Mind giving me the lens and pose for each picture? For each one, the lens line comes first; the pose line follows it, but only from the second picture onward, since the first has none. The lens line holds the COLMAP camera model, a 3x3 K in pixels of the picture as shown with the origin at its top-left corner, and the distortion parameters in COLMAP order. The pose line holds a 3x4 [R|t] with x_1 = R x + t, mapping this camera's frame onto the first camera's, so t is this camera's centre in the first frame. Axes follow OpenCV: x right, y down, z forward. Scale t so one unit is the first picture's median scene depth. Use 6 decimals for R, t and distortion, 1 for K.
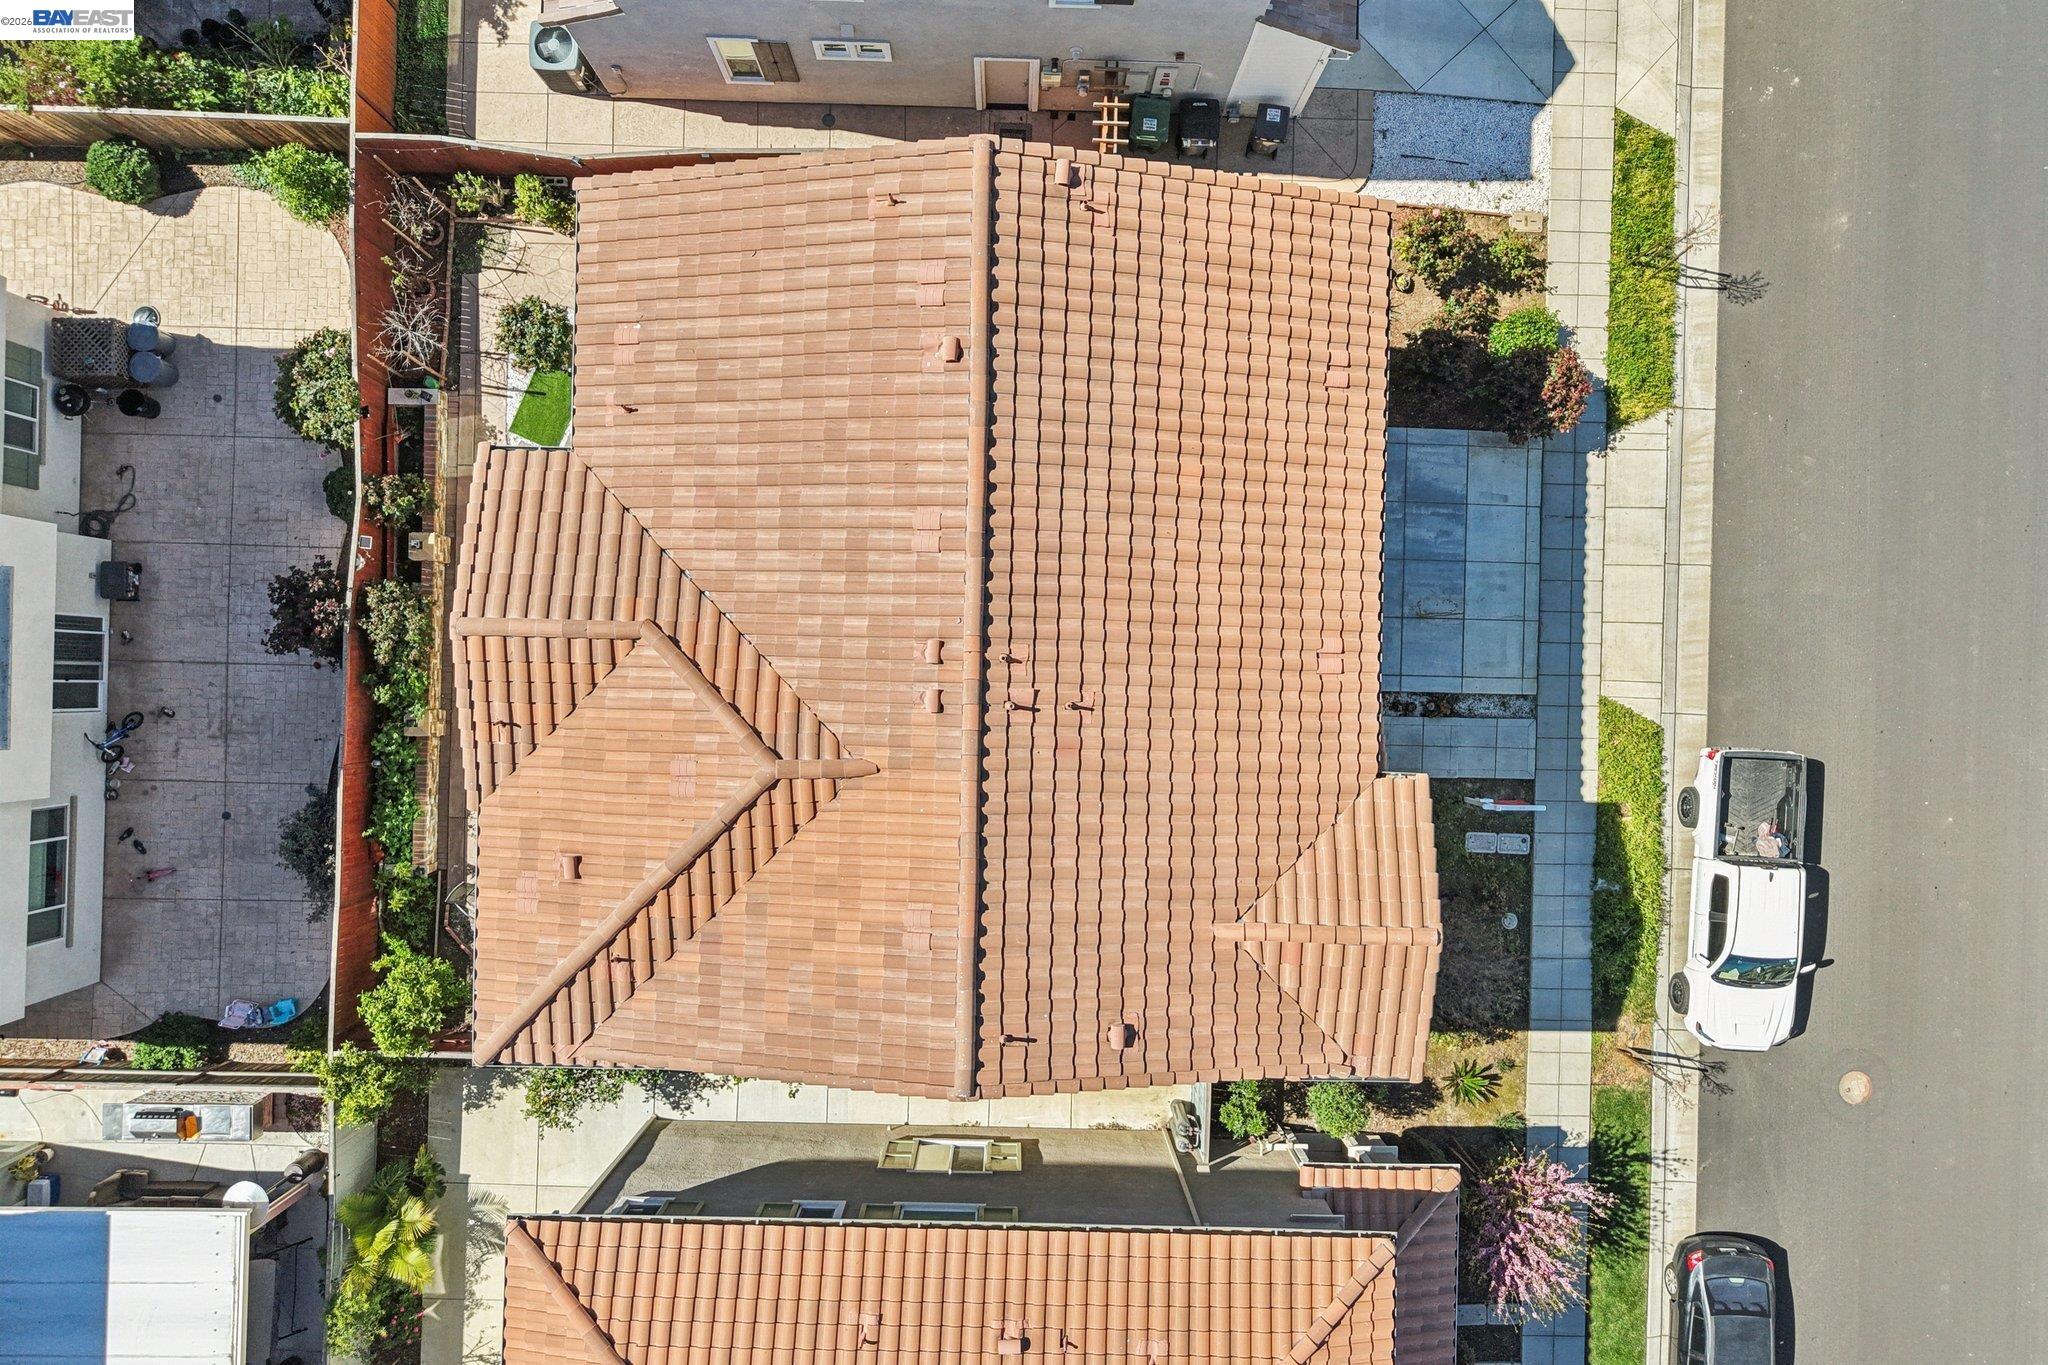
lens RADIAL K [[1368.6, 0, 1032.3], [0, 1368.6, 690.6], [0, 0, 1]] dist [0.026046, -0.022975]
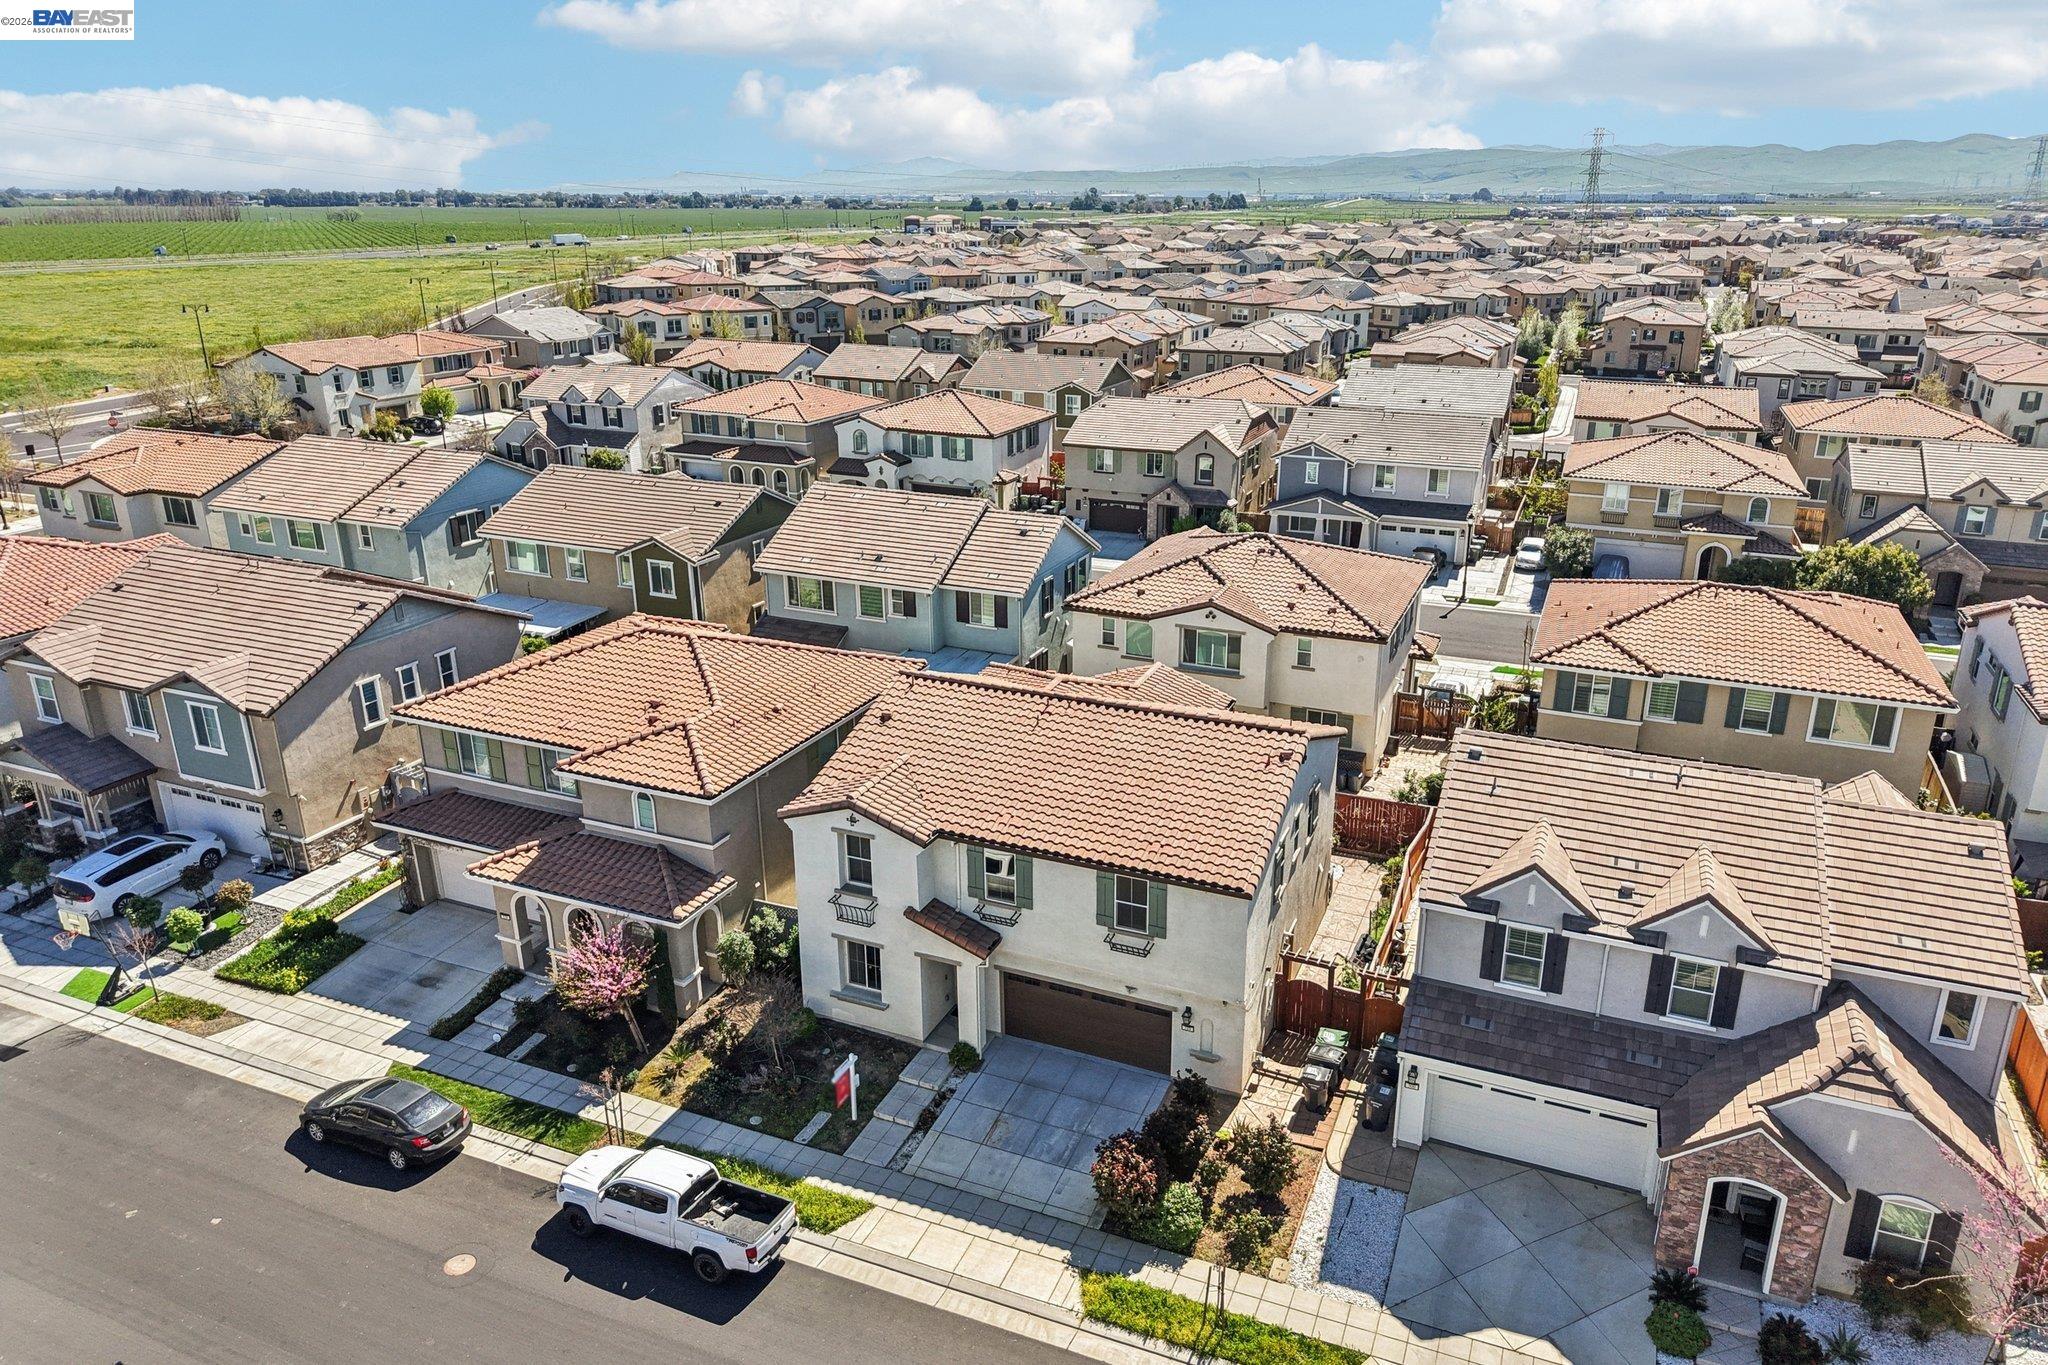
lens RADIAL K [[1368.6, 0, 1039.8], [0, 1368.6, 703.6], [0, 0, 1]] dist [0.026046, -0.022975]
pose [[-0.364526, 0.296984, -0.882565, 1.380401], [-0.931129, -0.127383, 0.341720, -0.516580], [-0.010939, 0.946348, 0.322965, 0.212003]]
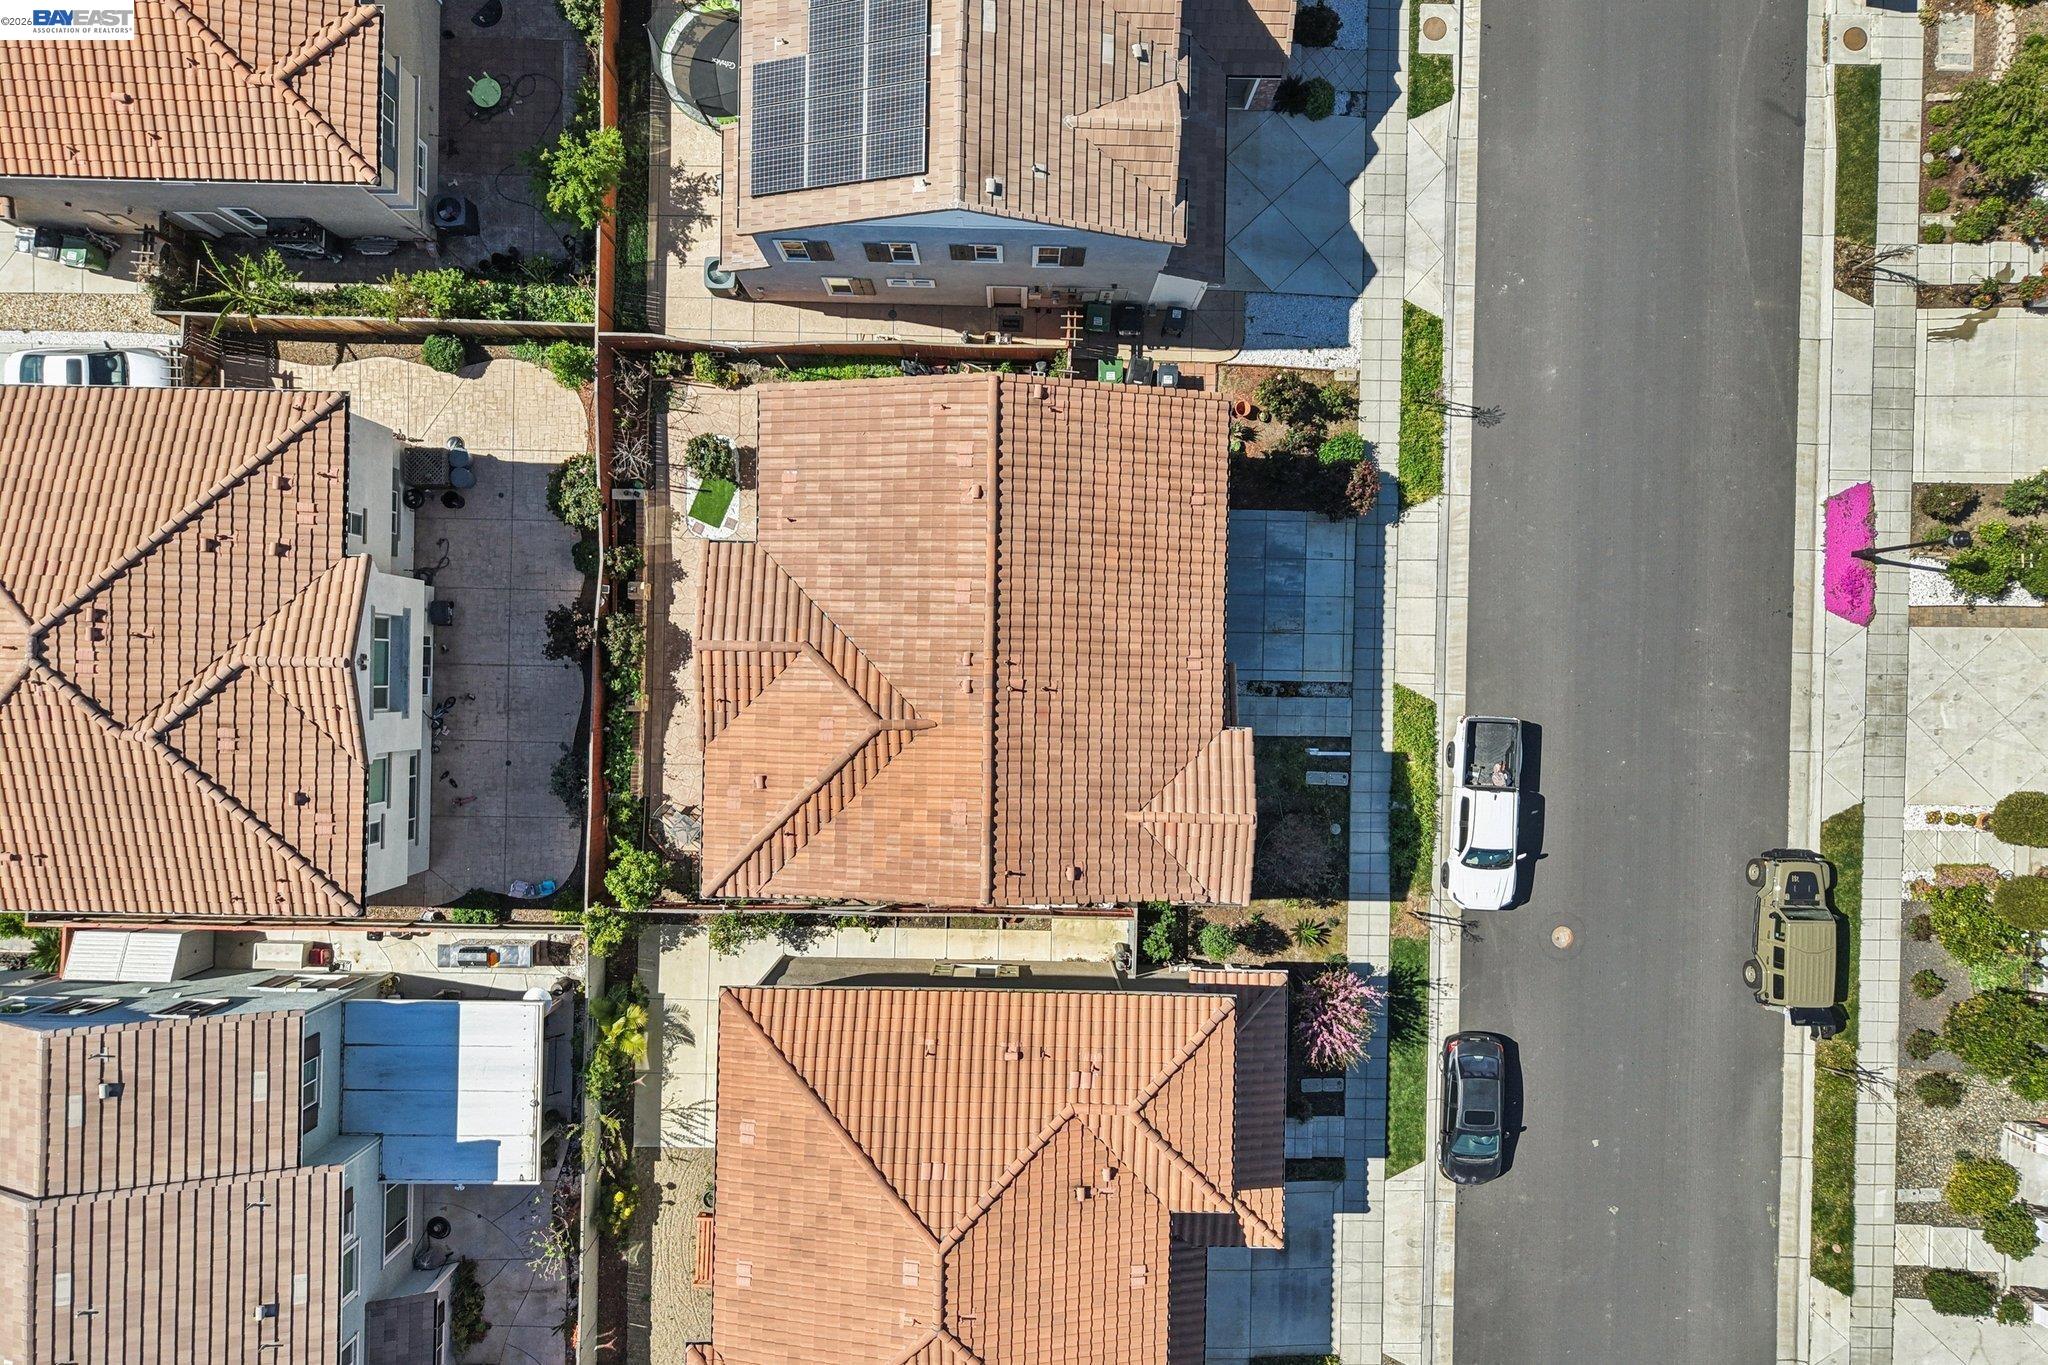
lens RADIAL K [[1368.6, 0, 1036.3], [0, 1368.6, 692.5], [0, 0, 1]] dist [0.026046, -0.022975]
pose [[0.999992, -0.004033, -0.000093, 0.013185], [0.004034, 0.999968, 0.006879, 0.002625], [0.000065, -0.006879, 0.999976, -0.571855]]
